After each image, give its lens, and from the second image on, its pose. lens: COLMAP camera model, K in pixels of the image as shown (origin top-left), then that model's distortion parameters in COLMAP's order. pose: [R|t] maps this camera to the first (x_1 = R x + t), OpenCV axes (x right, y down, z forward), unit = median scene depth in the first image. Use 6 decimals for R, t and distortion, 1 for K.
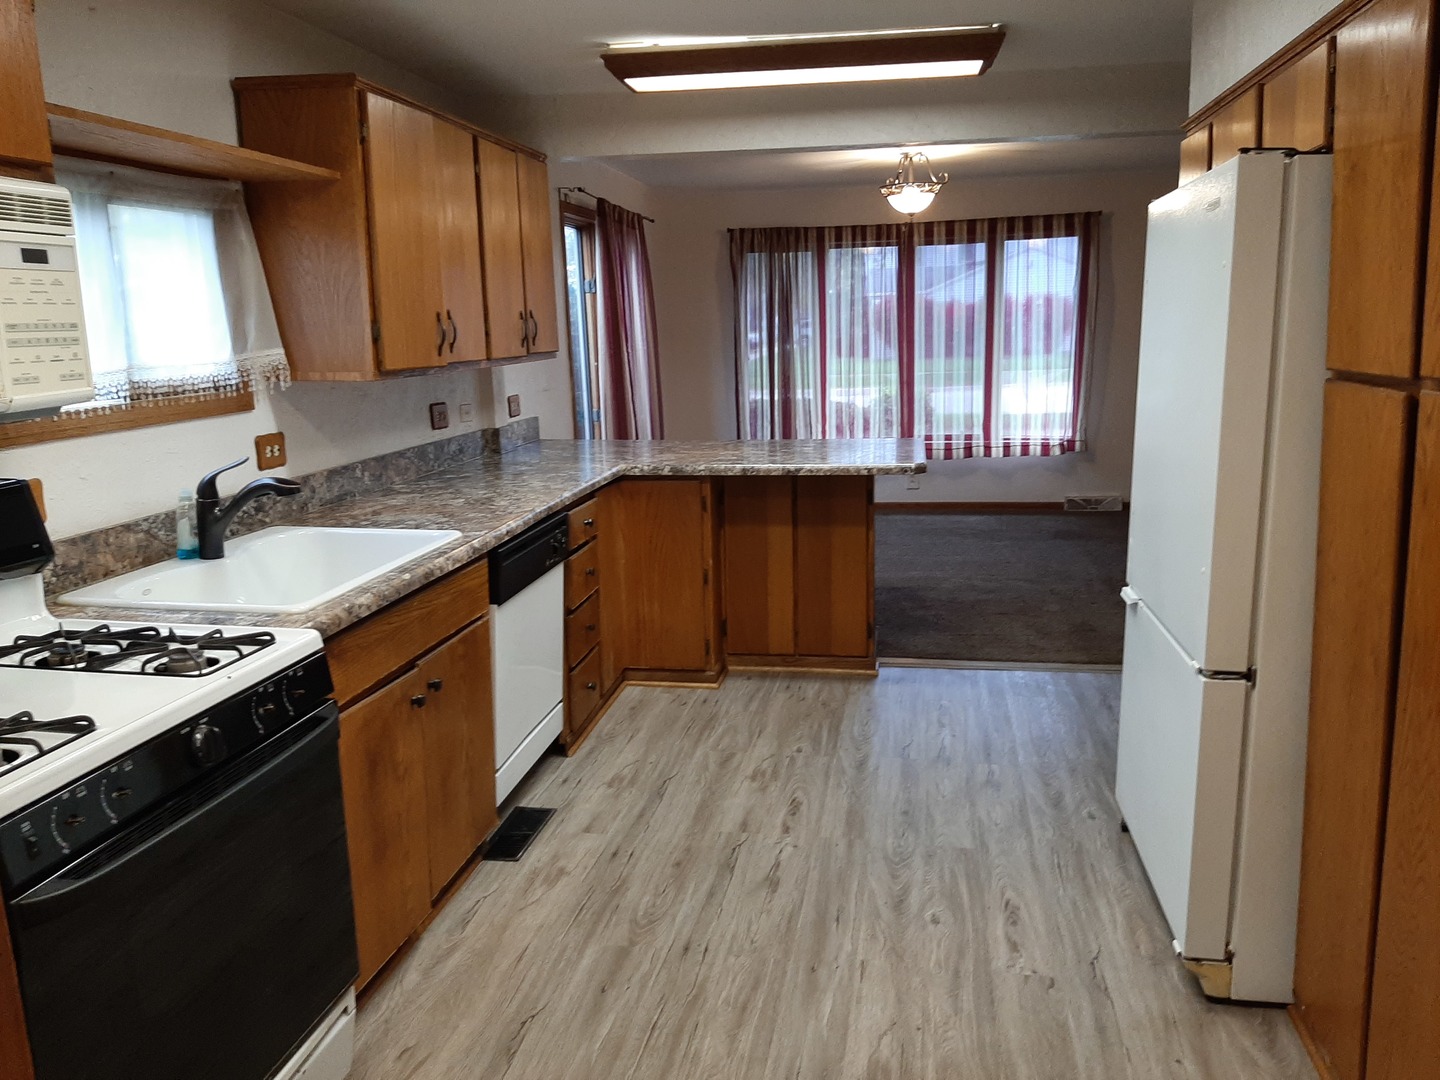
lens RADIAL K [[1113.6, 0, 714.2], [0, 1113.6, 532.4], [0, 0, 1]] dist [0.055977, -0.064805]
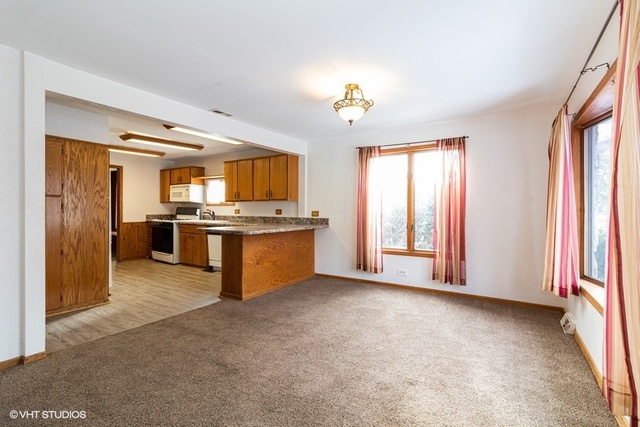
lens RADIAL K [[295.5, 0, 327.0], [0, 295.5, 209.8], [0, 0, 1]] dist [-0.001741, 0.000509]
pose [[-0.368221, 0.028430, -0.929304, 1.202861], [-0.167490, 0.981151, 0.096381, -0.374034], [0.914527, 0.191139, -0.356519, 2.261345]]
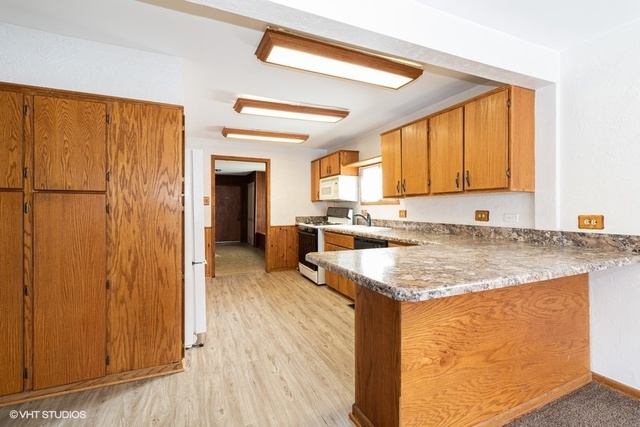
lens RADIAL K [[295.5, 0, 325.6], [0, 295.5, 209.3], [0, 0, 1]] dist [-0.001741, 0.000509]
pose [[-0.818065, 0.033865, -0.574128, 0.551226], [-0.081635, 0.981320, 0.174204, -0.276468], [0.569303, 0.189379, -0.800019, 1.801665]]
